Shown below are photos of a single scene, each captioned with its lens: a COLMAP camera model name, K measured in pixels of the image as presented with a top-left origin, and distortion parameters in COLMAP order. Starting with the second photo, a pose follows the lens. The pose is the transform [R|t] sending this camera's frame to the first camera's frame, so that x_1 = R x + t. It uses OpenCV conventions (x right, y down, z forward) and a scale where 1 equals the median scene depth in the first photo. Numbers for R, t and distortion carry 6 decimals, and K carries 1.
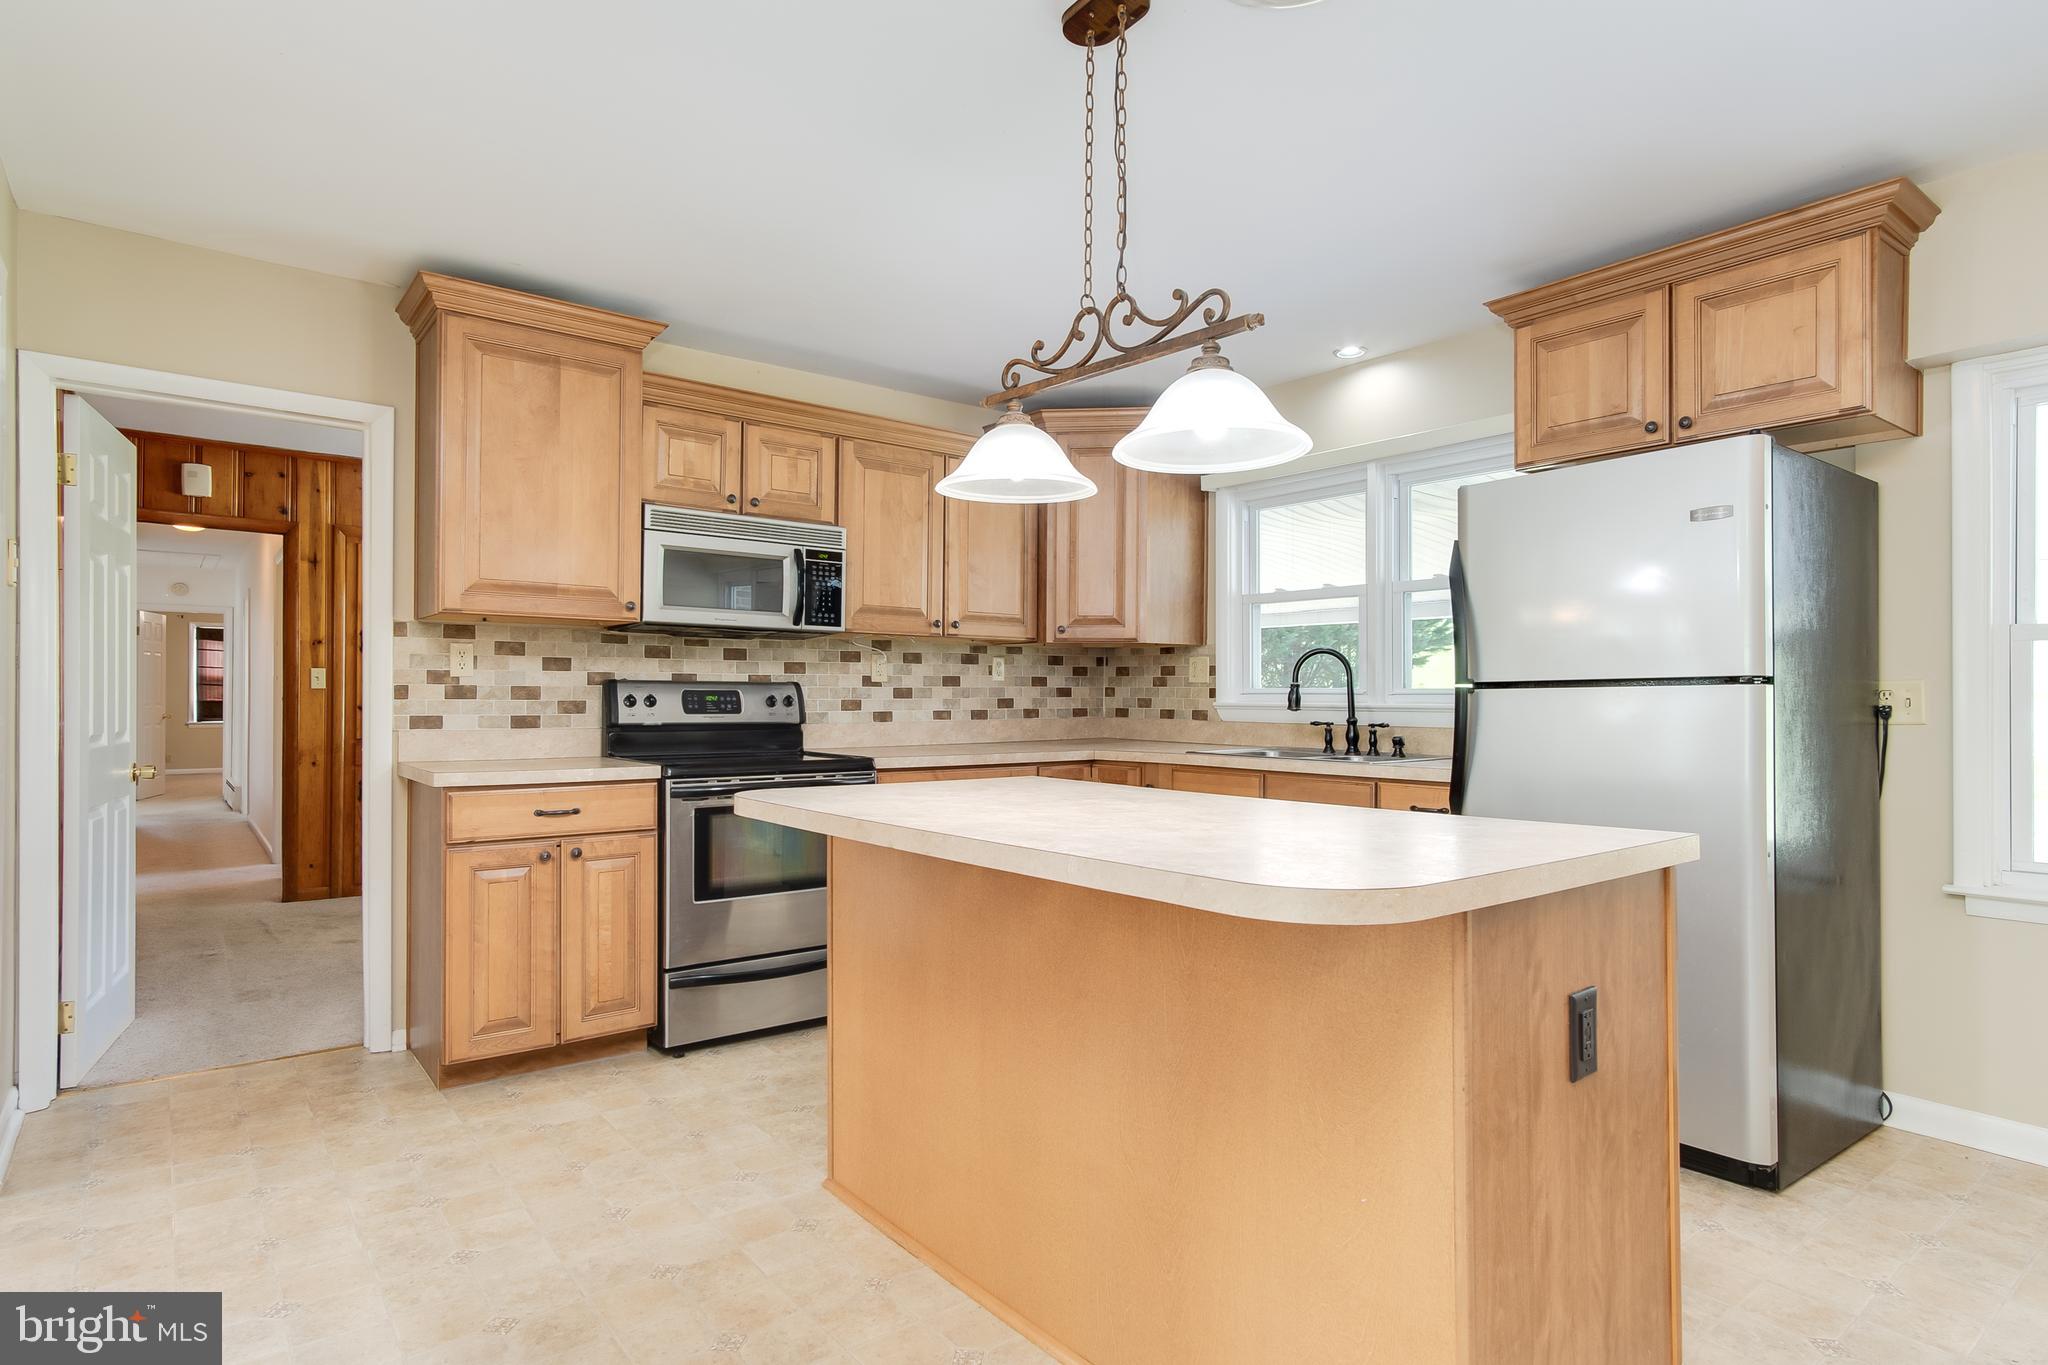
lens RADIAL K [[1086.6, 0, 1026.9], [0, 1086.6, 697.1], [0, 0, 1]] dist [0.006728, 0.001286]
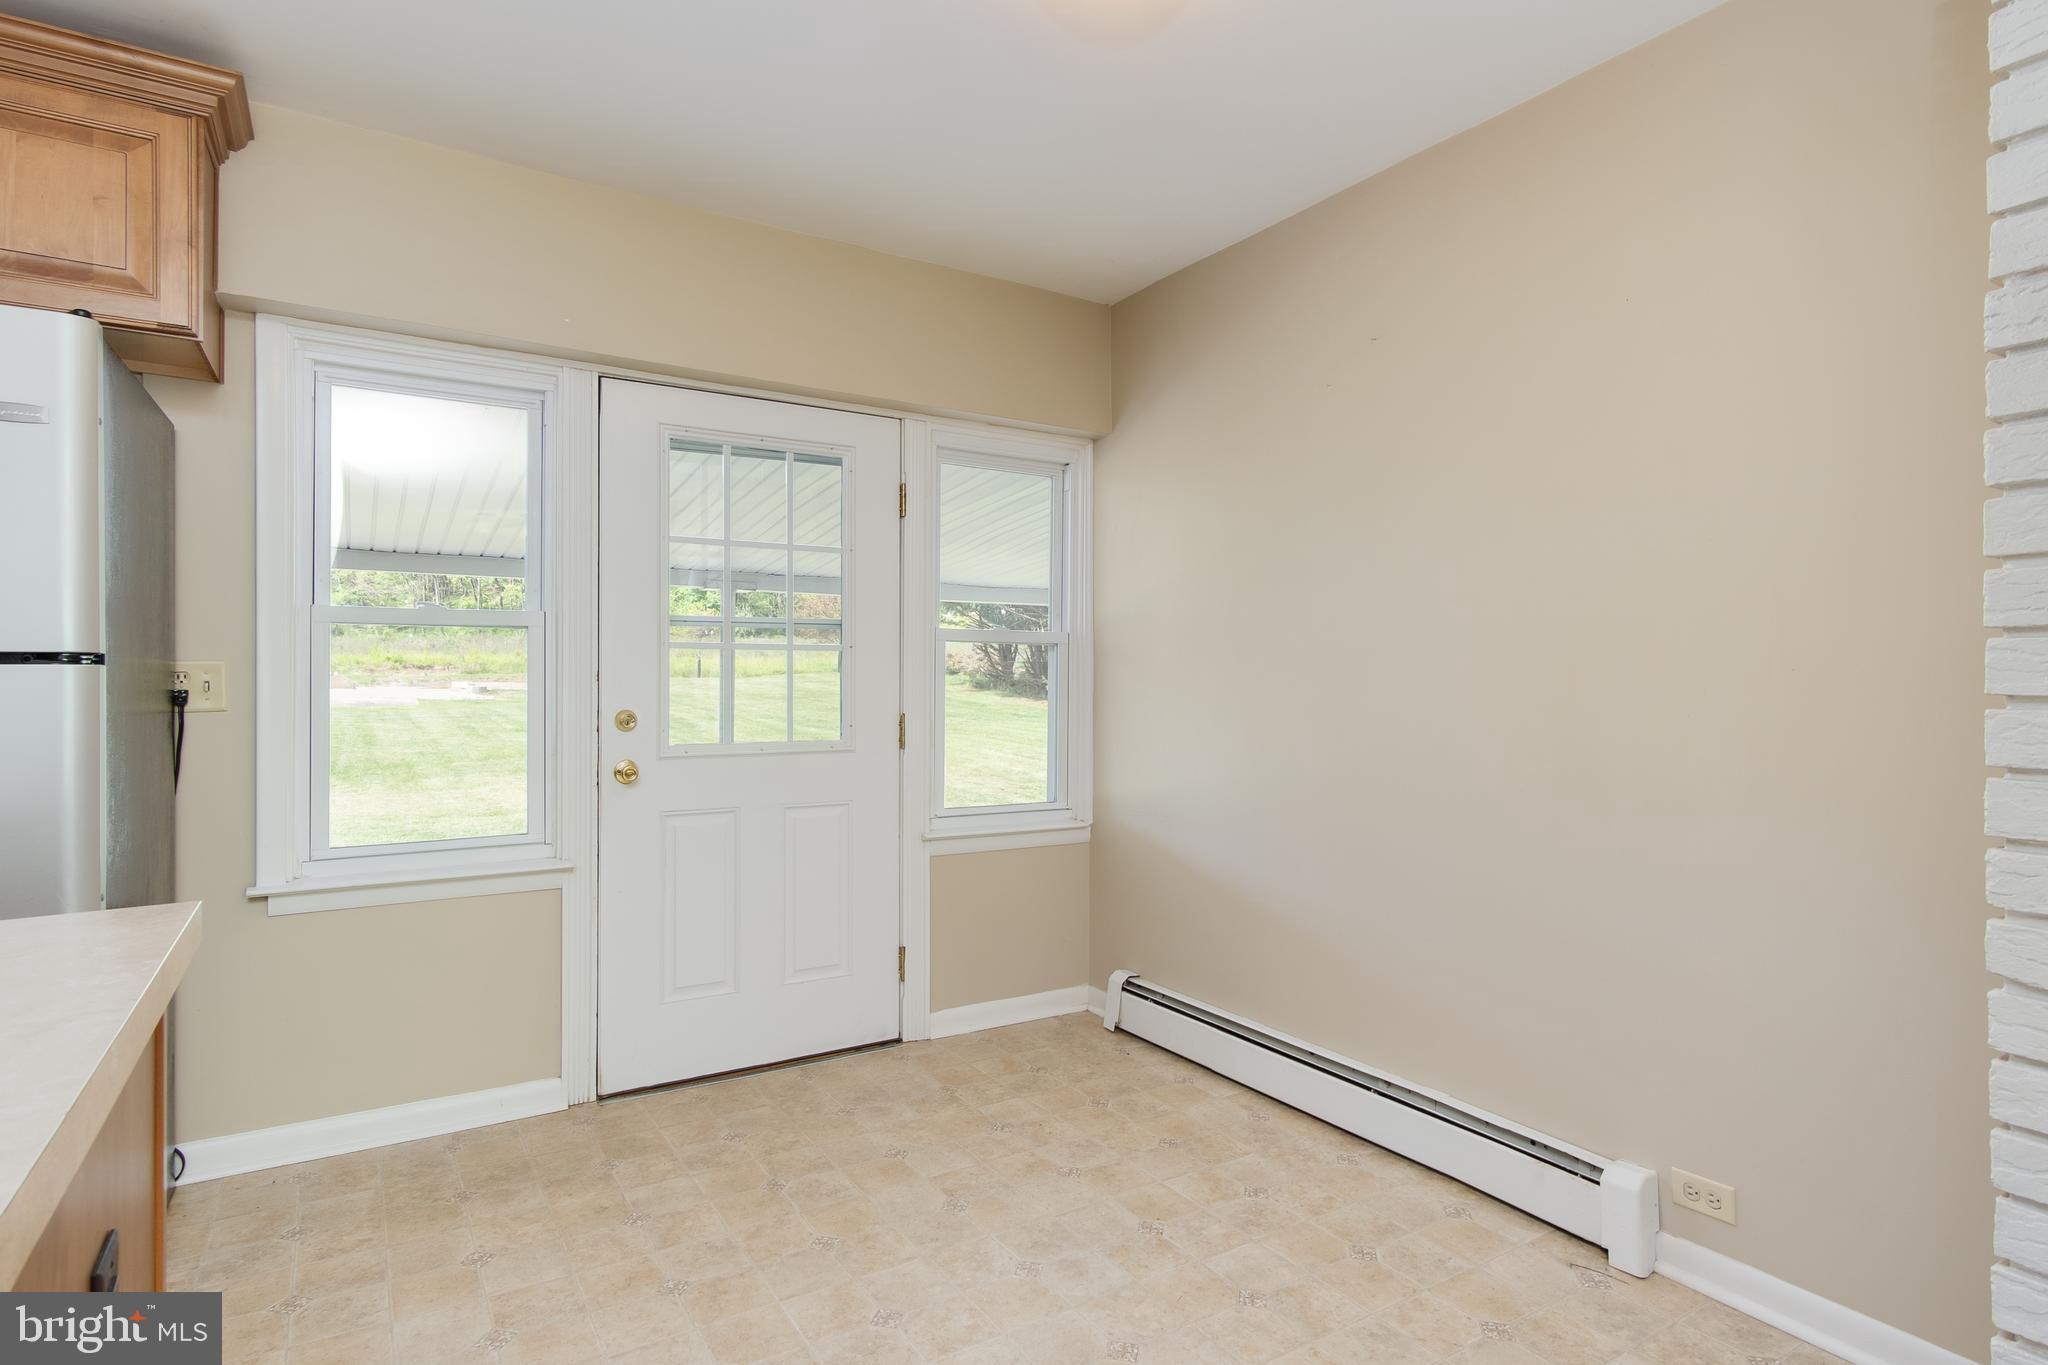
lens RADIAL K [[1086.6, 0, 1028.5], [0, 1086.6, 673.7], [0, 0, 1]] dist [0.006728, 0.001286]
pose [[0.108468, 0.003048, 0.994095, 0.010823], [-0.003426, 0.999991, -0.002693, -0.003619], [-0.994094, -0.003113, 0.108478, 0.189526]]
